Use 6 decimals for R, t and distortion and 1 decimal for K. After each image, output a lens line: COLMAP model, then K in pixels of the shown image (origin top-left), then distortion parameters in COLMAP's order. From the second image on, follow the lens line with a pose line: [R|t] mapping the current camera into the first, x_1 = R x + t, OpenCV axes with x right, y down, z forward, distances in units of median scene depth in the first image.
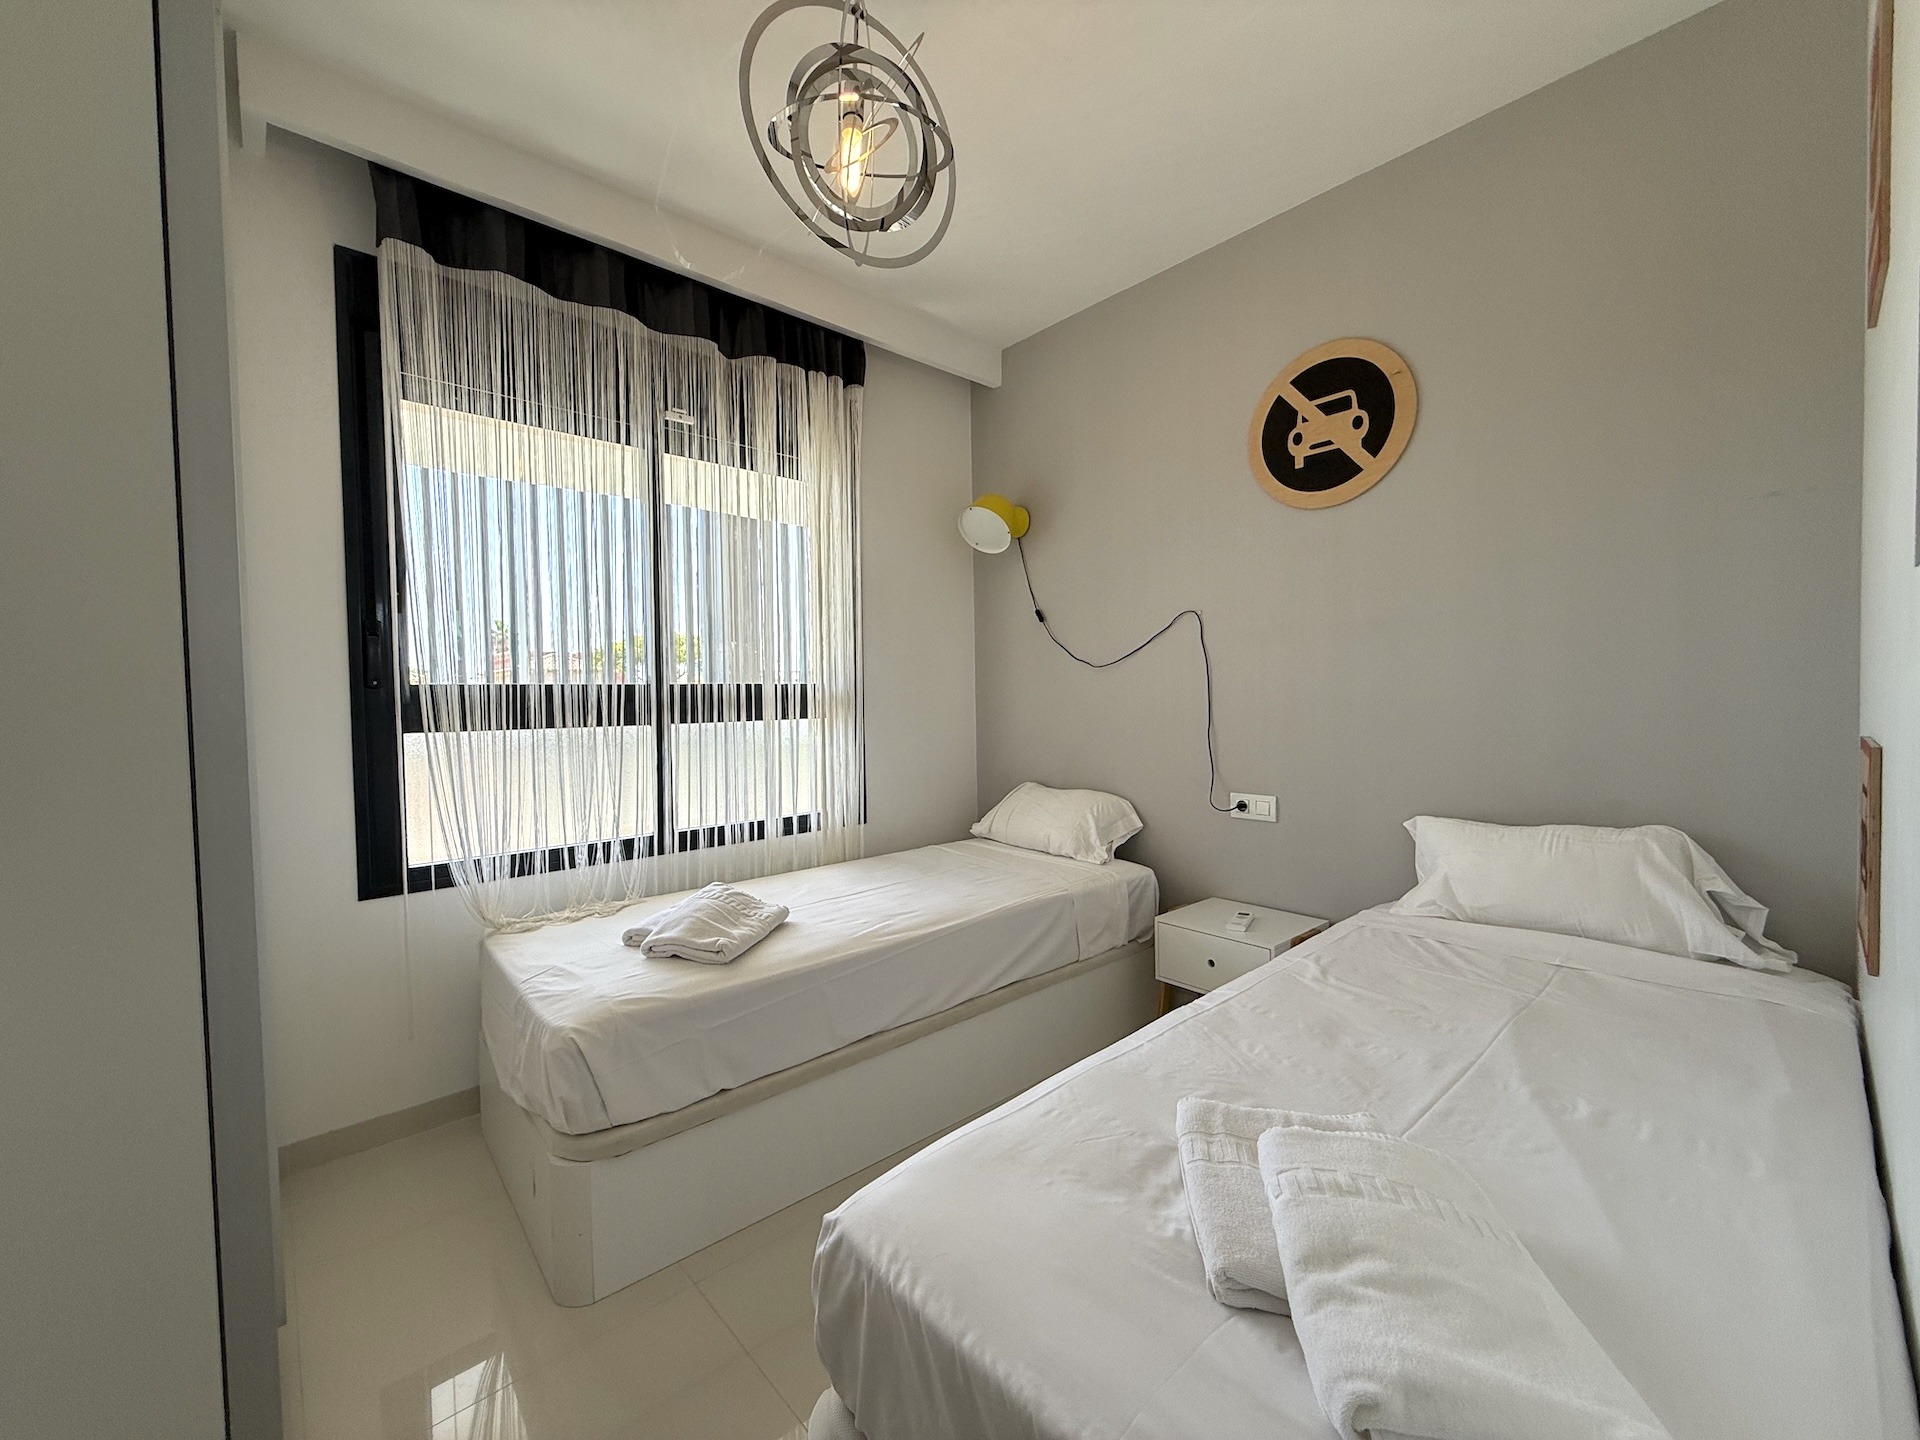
lens RADIAL K [[766.9, 0, 954.4], [0, 766.9, 717.5], [0, 0, 1]] dist [-0.000346, -0.000205]
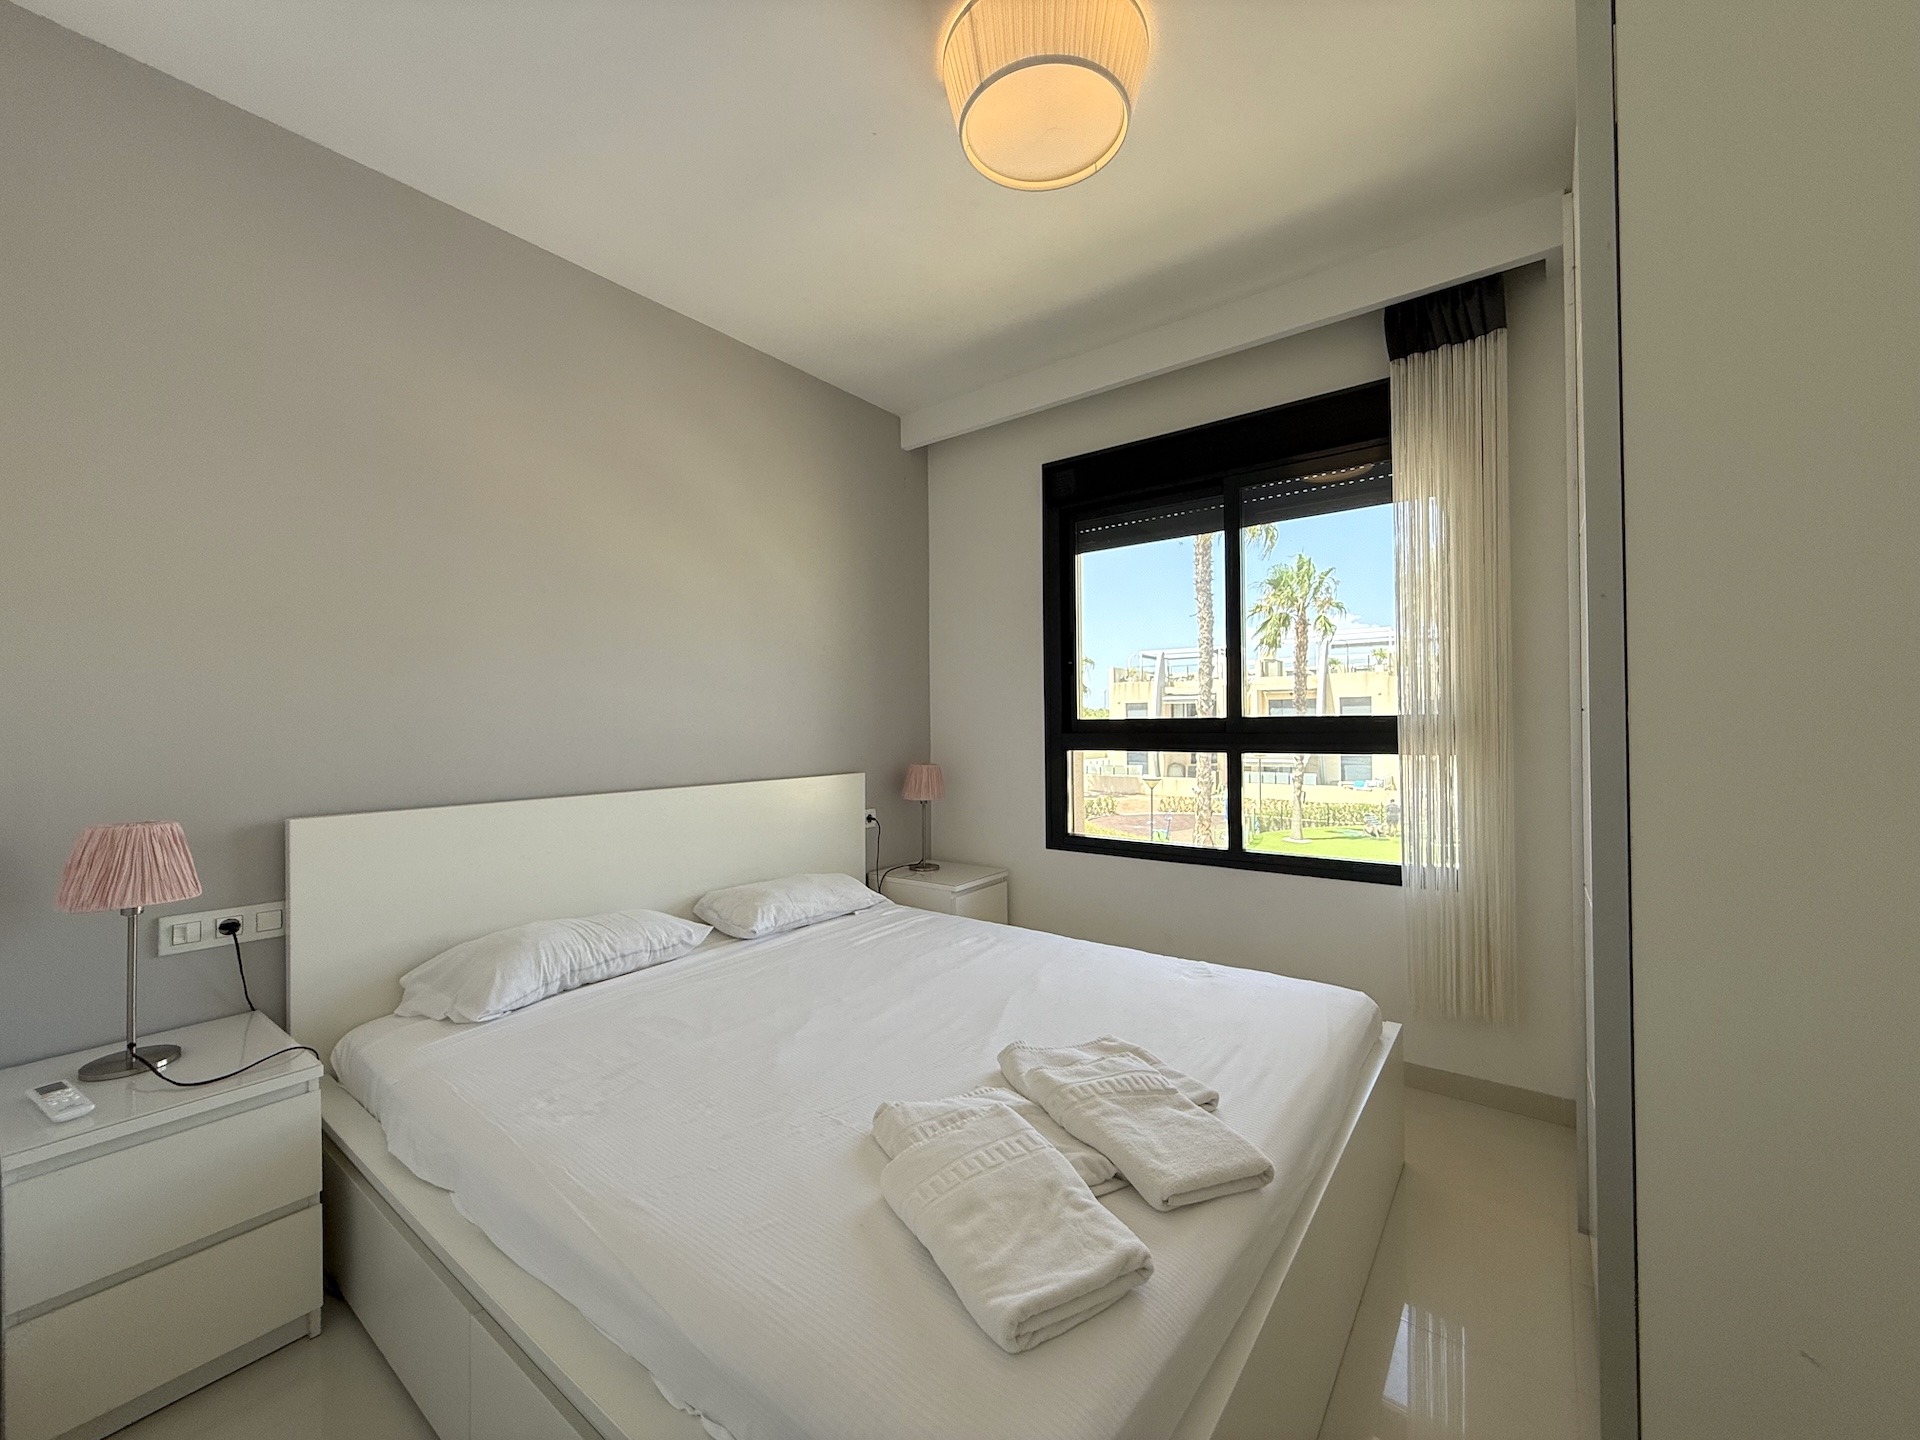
lens RADIAL K [[766.9, 0, 954.4], [0, 766.9, 717.5], [0, 0, 1]] dist [-0.000346, -0.000205]
pose [[0.173118, 0.001631, -0.984900, 0.671201], [-0.029610, 0.999555, -0.003549, -0.025970], [0.984456, 0.029777, 0.173089, 0.412566]]
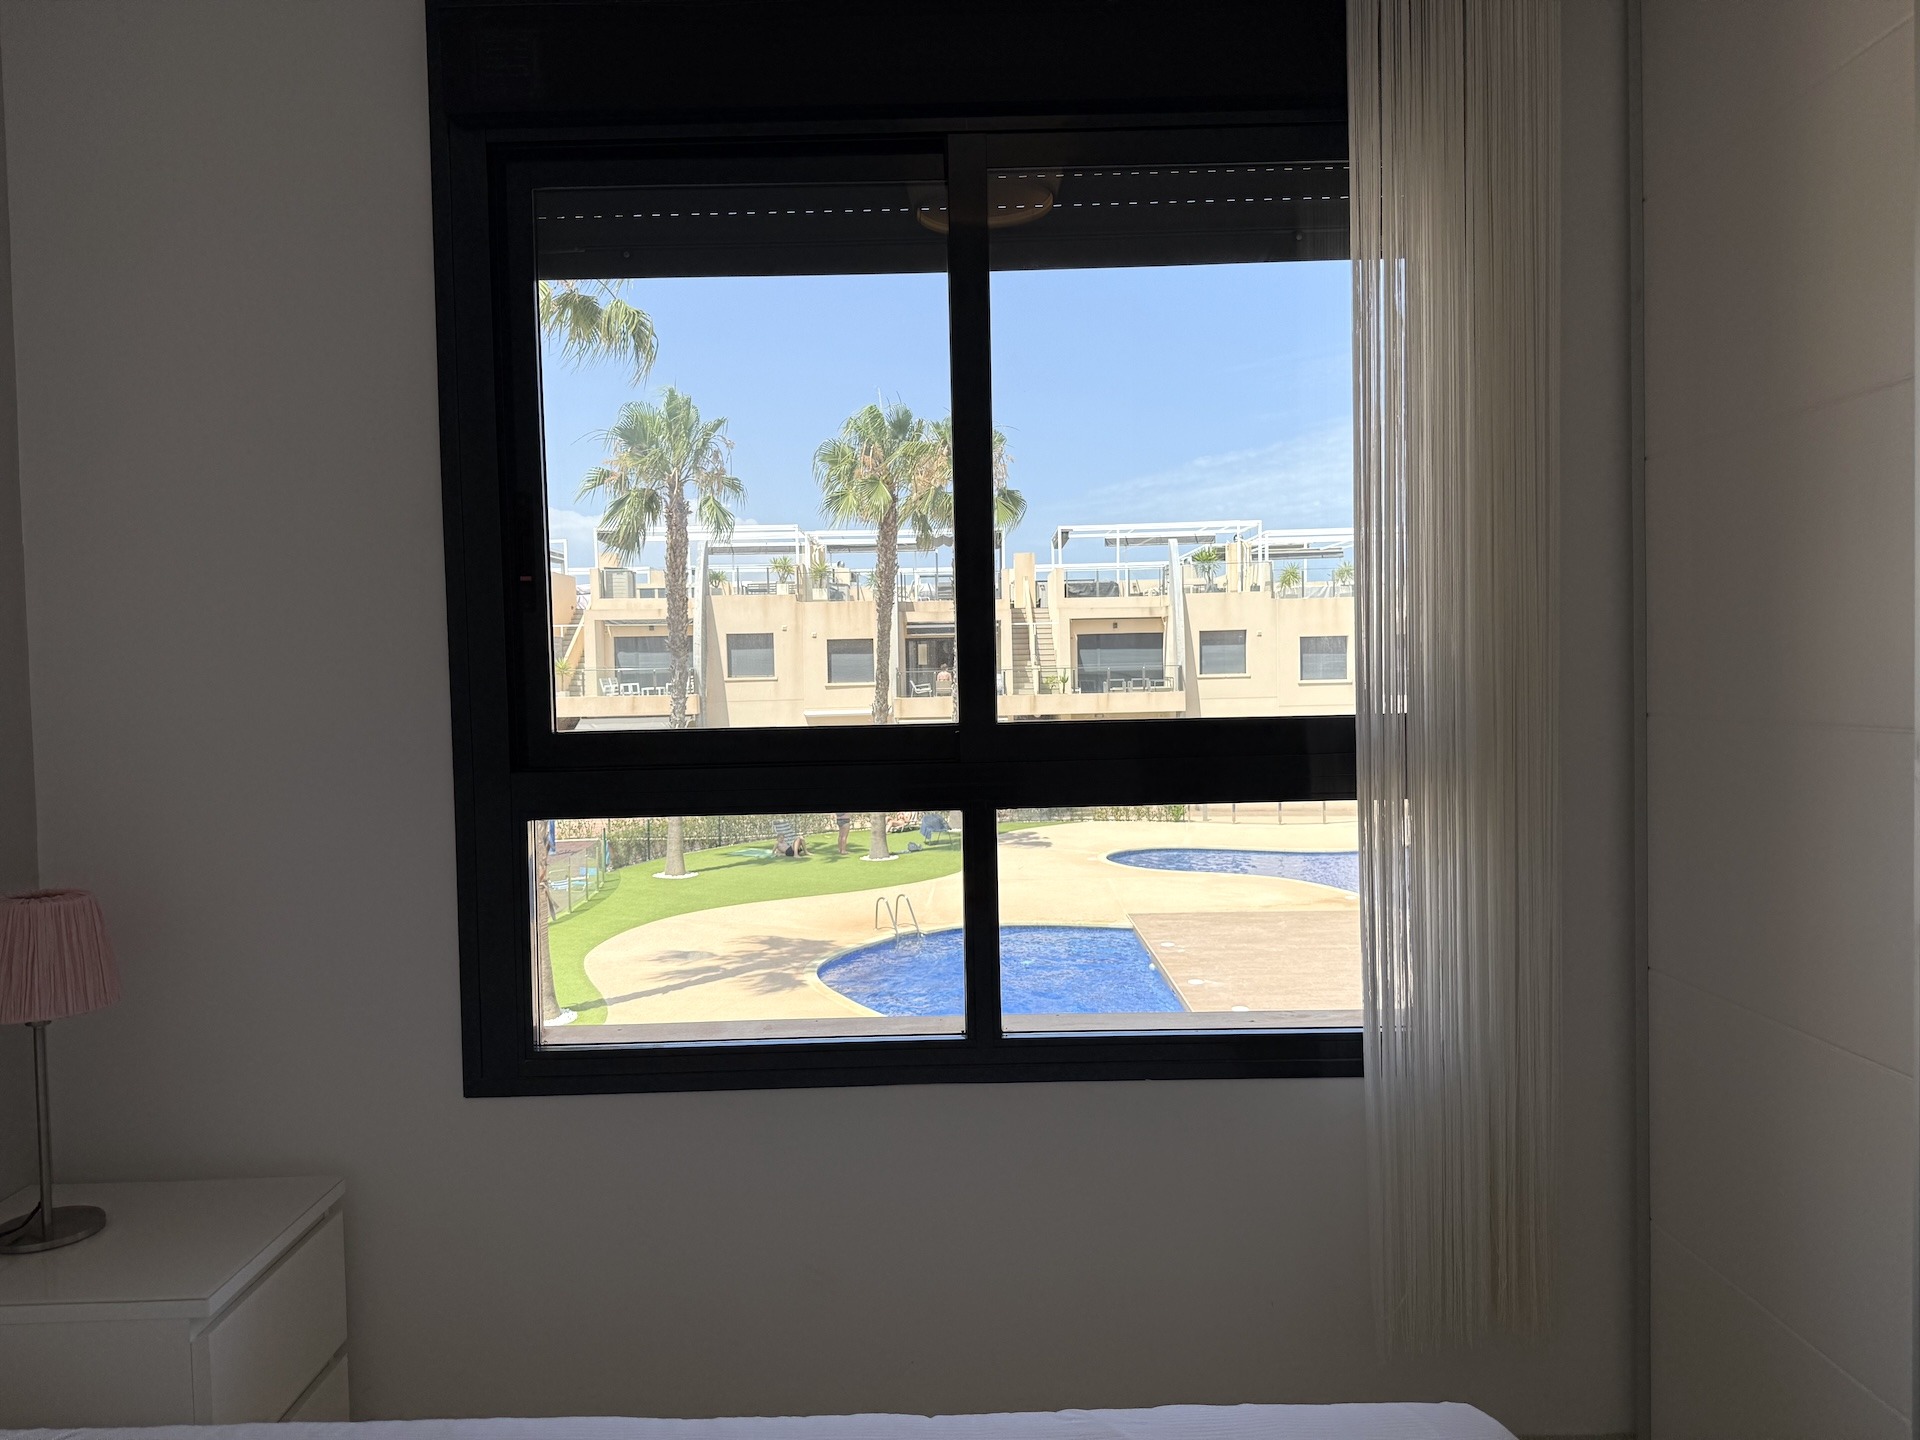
lens RADIAL K [[1333.7, 0, 968.6], [0, 1333.7, 717.7], [0, 0, 1]] dist [0.113222, -0.146977]
pose [[0.741329, 0.022645, -0.670759, 0.175956], [-0.011609, 0.999714, 0.020920, -0.065293], [0.671041, -0.007722, 0.741380, 0.391361]]
